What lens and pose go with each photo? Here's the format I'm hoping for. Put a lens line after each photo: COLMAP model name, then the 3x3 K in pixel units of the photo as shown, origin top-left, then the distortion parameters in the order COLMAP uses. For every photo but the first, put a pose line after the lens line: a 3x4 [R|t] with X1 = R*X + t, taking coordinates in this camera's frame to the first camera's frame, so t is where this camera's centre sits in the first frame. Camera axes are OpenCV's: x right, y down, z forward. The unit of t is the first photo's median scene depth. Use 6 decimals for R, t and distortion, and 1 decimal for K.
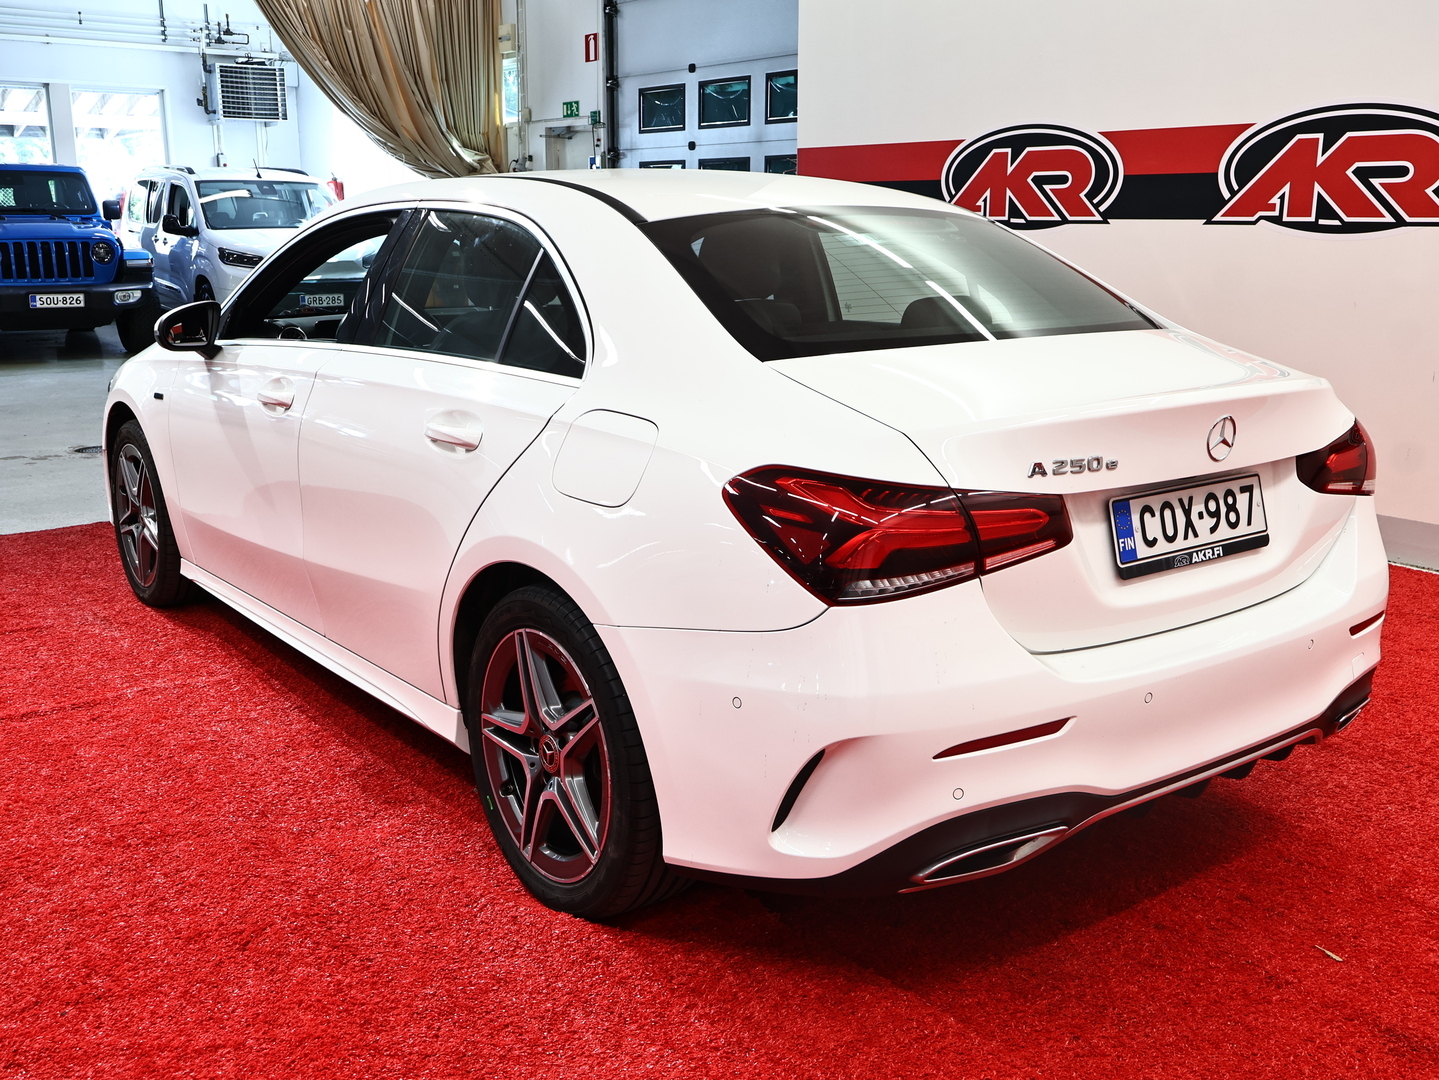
lens RADIAL K [[1399.5, 0, 719.5], [0, 1399.5, 540.0], [0, 0, 1]] dist [0.081630, -0.132245]
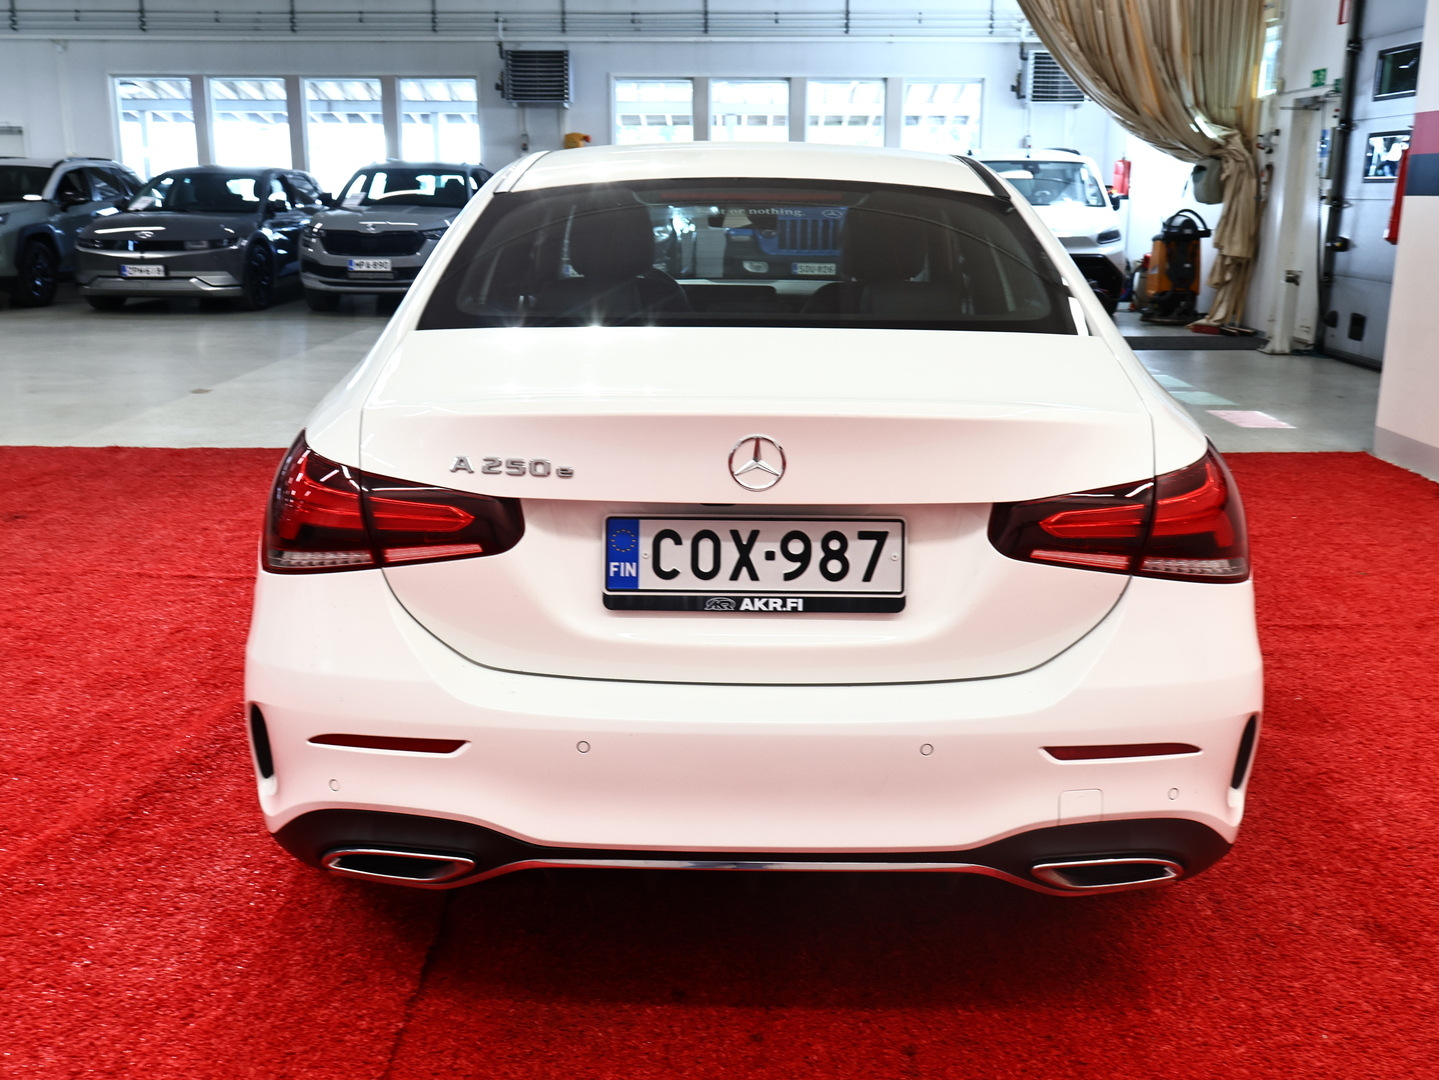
lens RADIAL K [[1371.3, 0, 719.5], [0, 1371.3, 540.0], [0, 0, 1]] dist [-0.016183, 0.004309]
pose [[0.780797, 0.155493, -0.605127, 0.766499], [-0.143135, 0.987295, 0.069006, -0.074047], [0.608168, 0.032735, 0.793133, 0.338642]]
